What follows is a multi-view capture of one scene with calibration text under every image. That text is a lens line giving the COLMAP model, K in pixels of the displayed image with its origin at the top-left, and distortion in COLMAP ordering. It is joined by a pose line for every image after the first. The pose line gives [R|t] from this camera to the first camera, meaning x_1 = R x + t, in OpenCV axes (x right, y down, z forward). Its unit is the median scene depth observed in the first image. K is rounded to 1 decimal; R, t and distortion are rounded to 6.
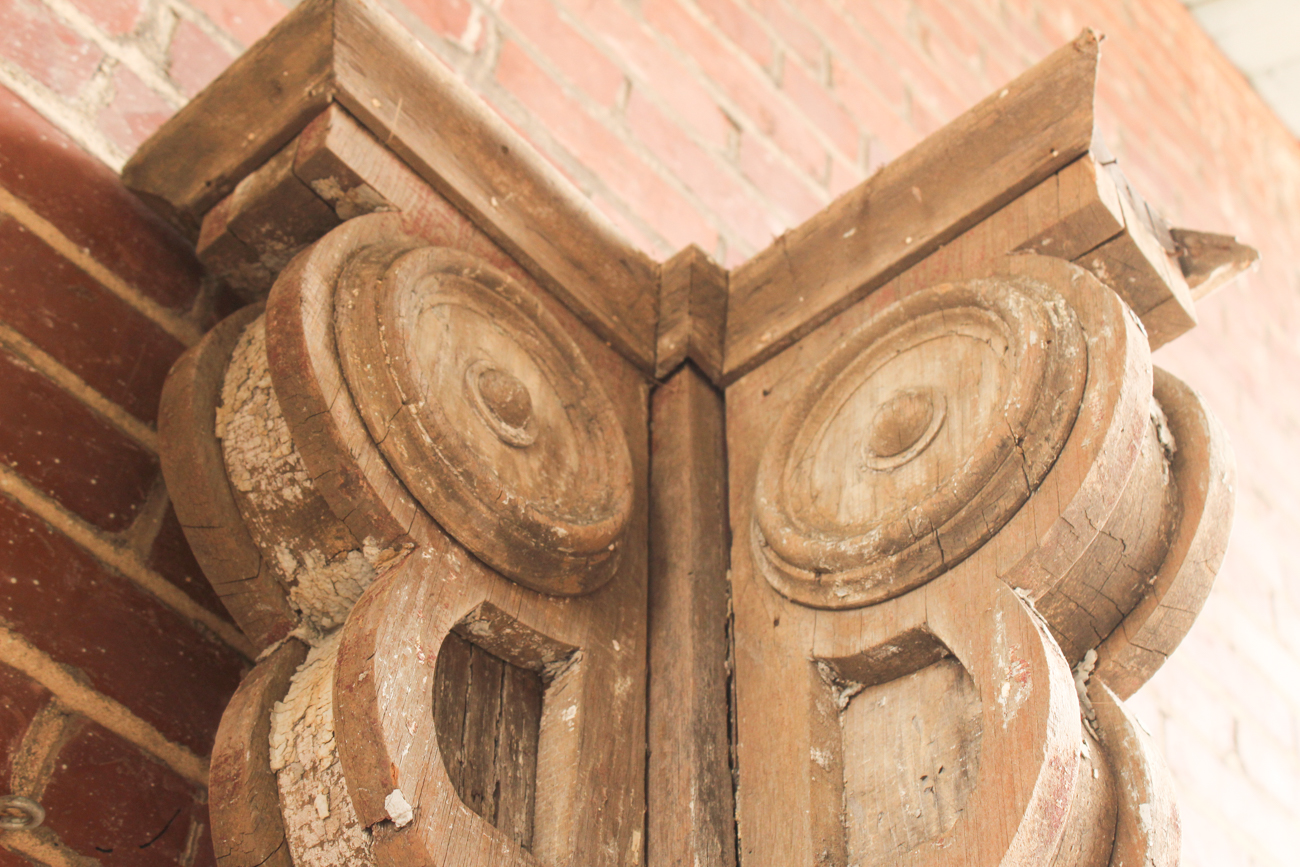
lens RADIAL K [[2075.2, 0, 686.0], [0, 2075.2, 434.3], [0, 0, 1]] dist [-0.025211, -0.001422]
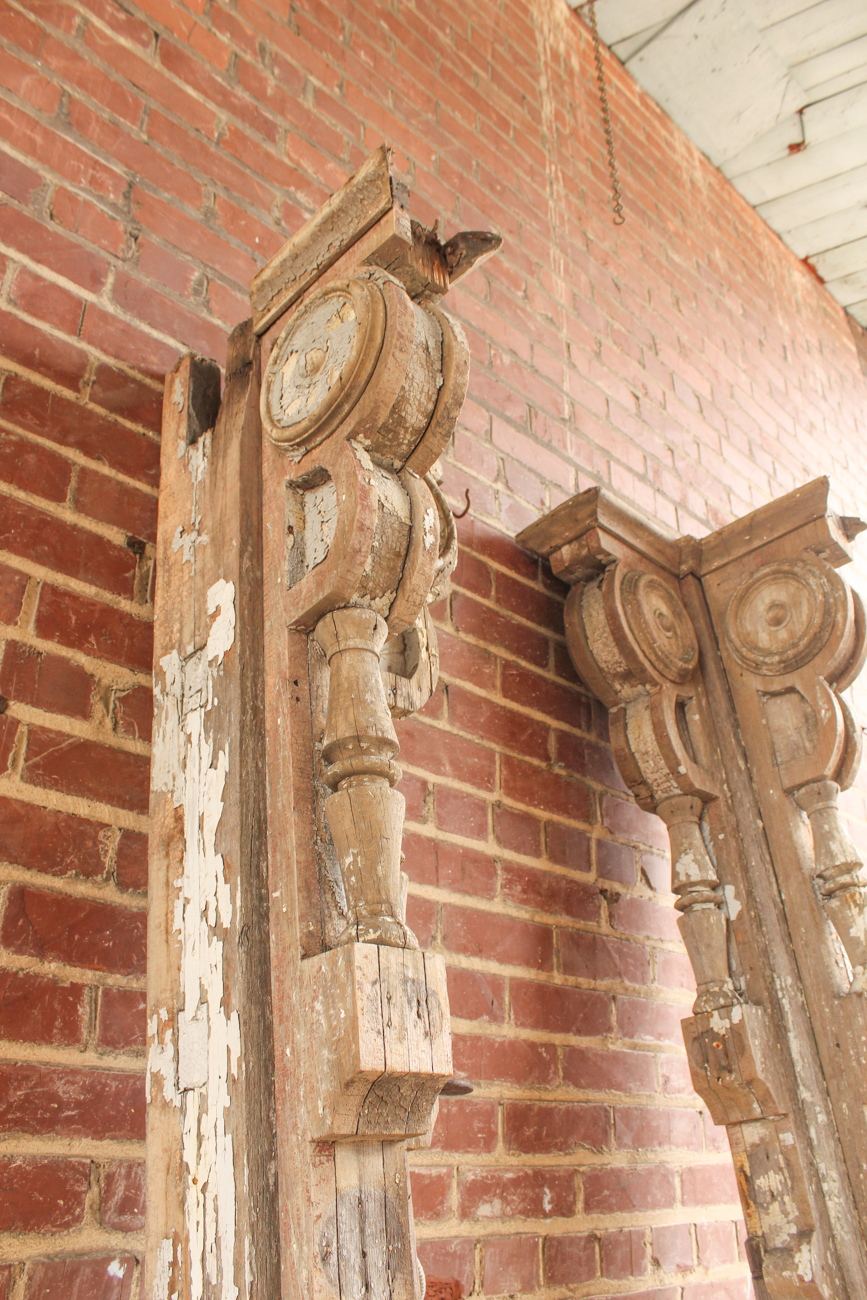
lens RADIAL K [[1070.8, 0, 432.3], [0, 1070.8, 669.8], [0, 0, 1]] dist [-0.177355, 0.156983]
pose [[0.995128, -0.098544, -0.002939, -0.485099], [0.092479, 0.922719, 0.374216, -0.652816], [-0.034165, -0.372665, 0.927337, -0.637037]]
